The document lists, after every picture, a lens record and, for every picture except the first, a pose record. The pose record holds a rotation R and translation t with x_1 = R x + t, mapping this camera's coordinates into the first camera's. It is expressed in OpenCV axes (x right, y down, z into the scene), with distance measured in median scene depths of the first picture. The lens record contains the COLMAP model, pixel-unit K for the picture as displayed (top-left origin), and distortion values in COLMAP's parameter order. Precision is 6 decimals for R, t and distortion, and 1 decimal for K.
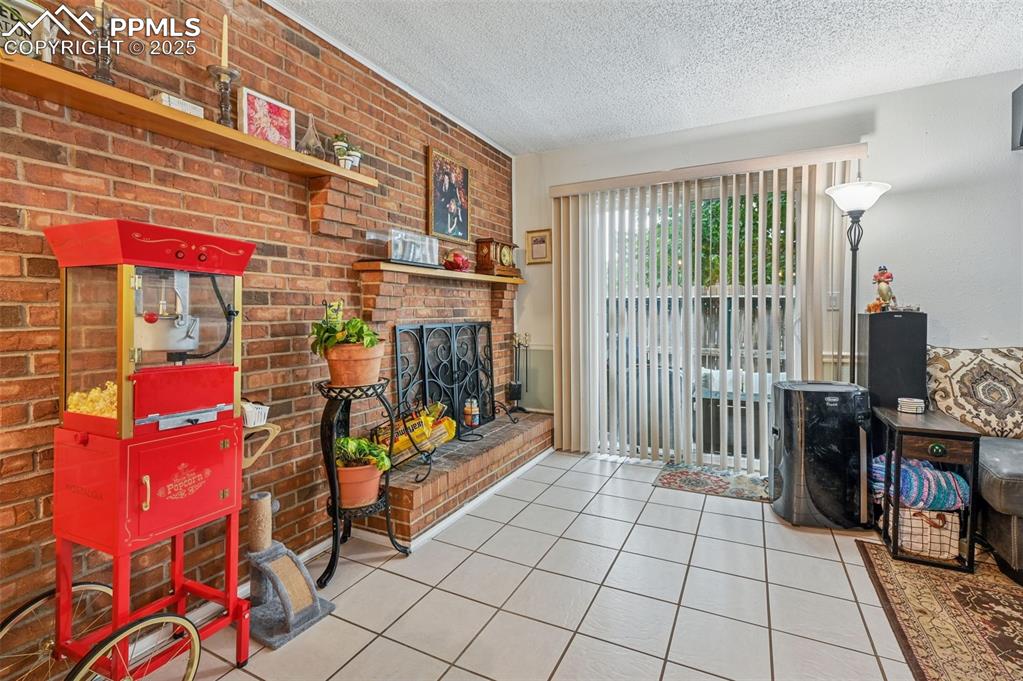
lens RADIAL K [[469.8, 0, 508.6], [0, 469.8, 338.9], [0, 0, 1]] dist [-0.000605, 0.000114]
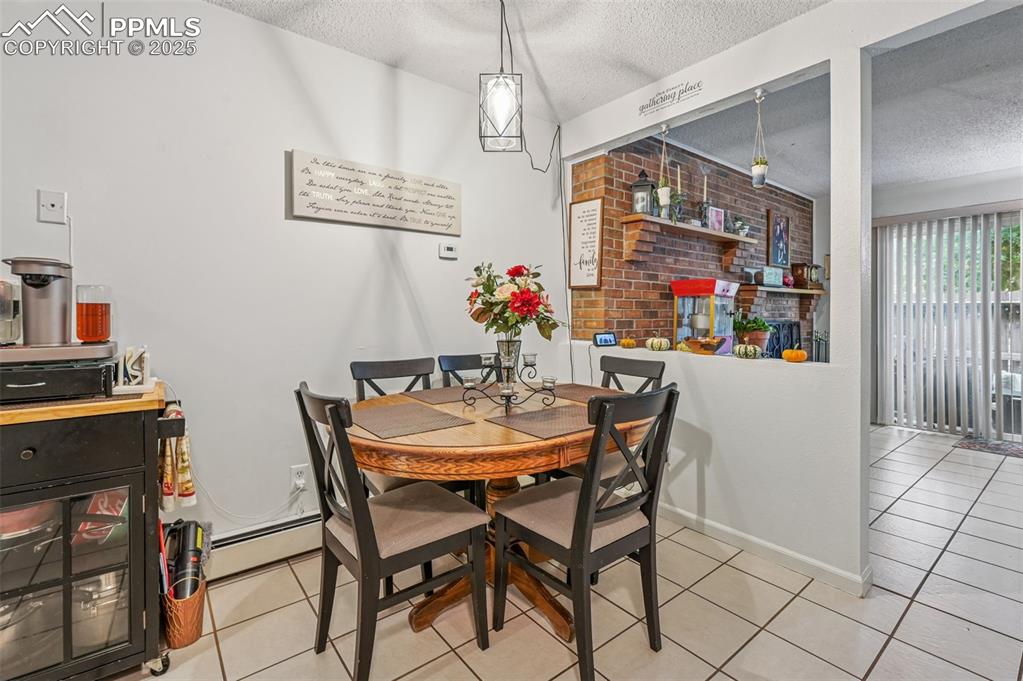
lens RADIAL K [[466.5, 0, 511.5], [0, 466.5, 321.6], [0, 0, 1]] dist [-0.002769, -0.001639]
pose [[0.910310, 0.015149, -0.413650, -0.262951], [-0.032820, 0.998825, -0.035645, 0.043107], [0.412624, 0.046024, 0.909738, -0.654379]]
